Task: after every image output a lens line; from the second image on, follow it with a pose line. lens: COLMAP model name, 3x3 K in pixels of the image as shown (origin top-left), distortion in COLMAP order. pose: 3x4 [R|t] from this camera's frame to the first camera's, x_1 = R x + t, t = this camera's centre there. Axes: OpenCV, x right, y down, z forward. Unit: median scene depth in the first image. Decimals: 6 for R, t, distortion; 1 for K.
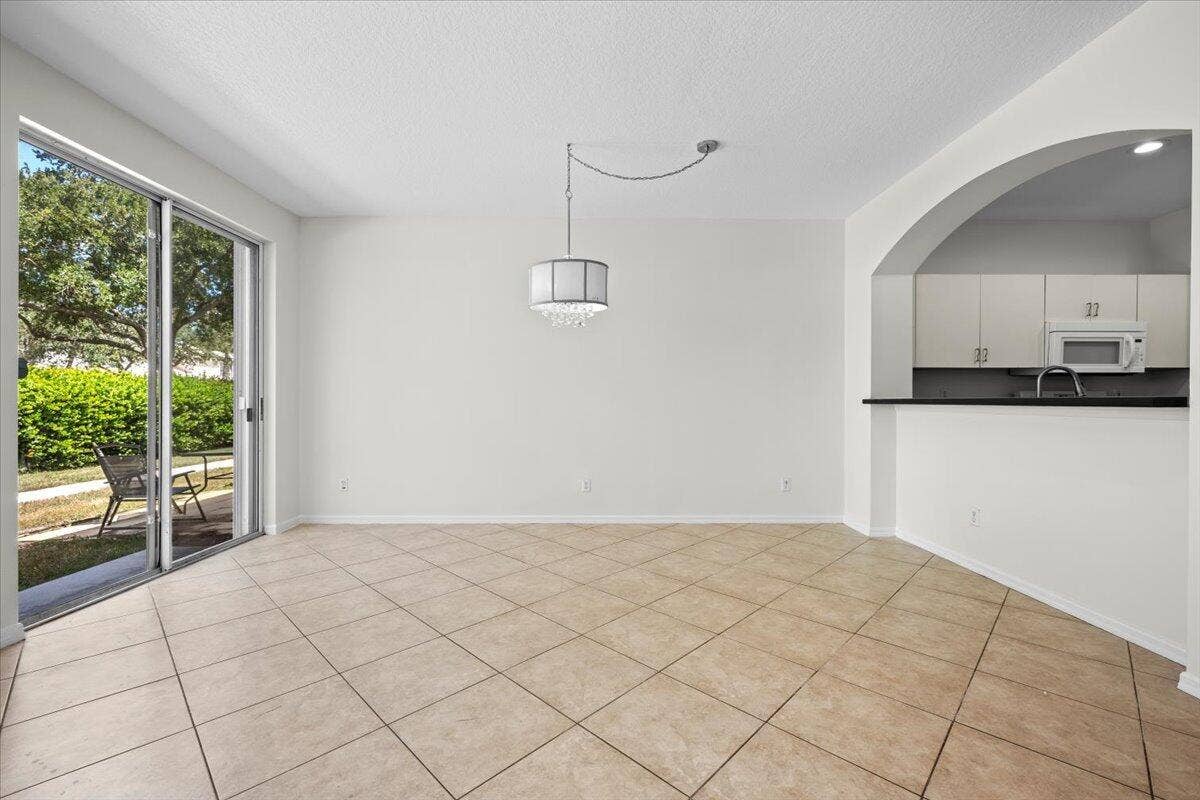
lens RADIAL K [[479.9, 0, 587.3], [0, 479.9, 401.7], [0, 0, 1]] dist [0.000003, 0.000302]
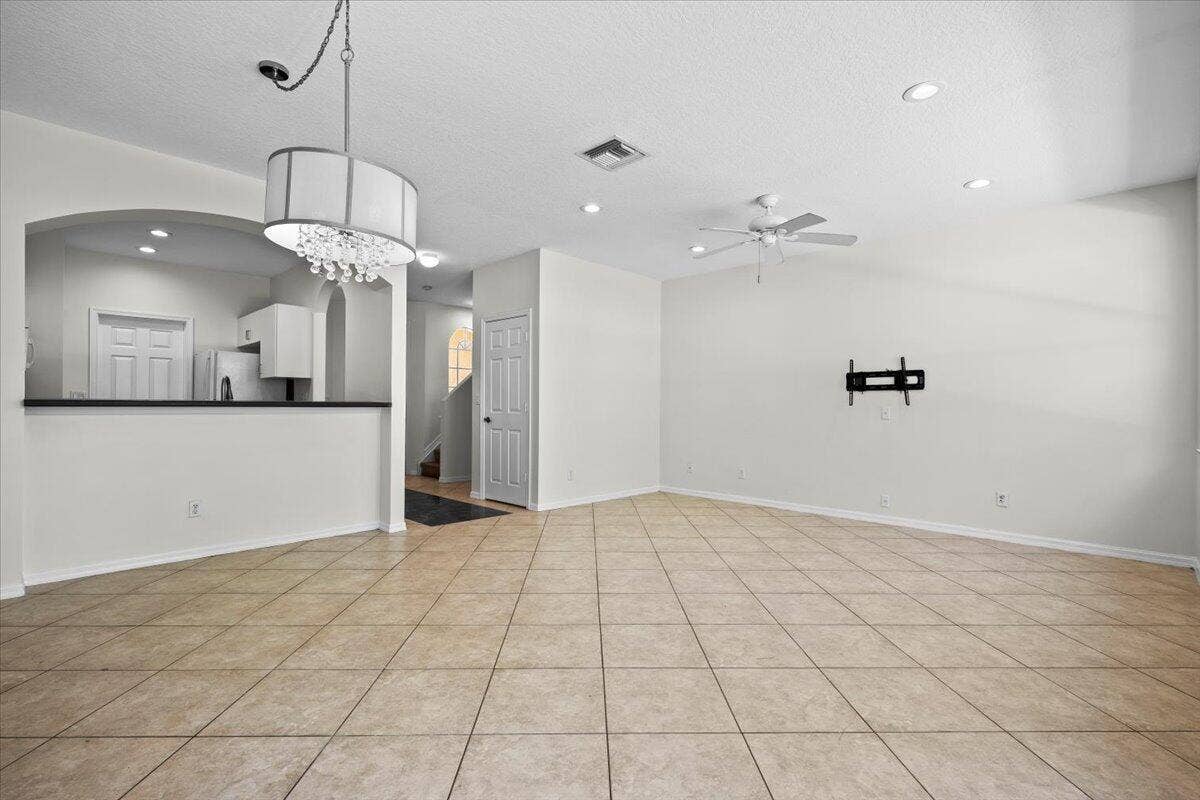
lens RADIAL K [[535.4, 0, 603.8], [0, 535.4, 401.3], [0, 0, 1]] dist [0.000099, -0.000060]
pose [[-0.717013, -0.001066, 0.697059, -0.896533], [-0.006545, 0.999965, -0.005204, -0.005830], [-0.697029, -0.008294, -0.716995, 1.546696]]
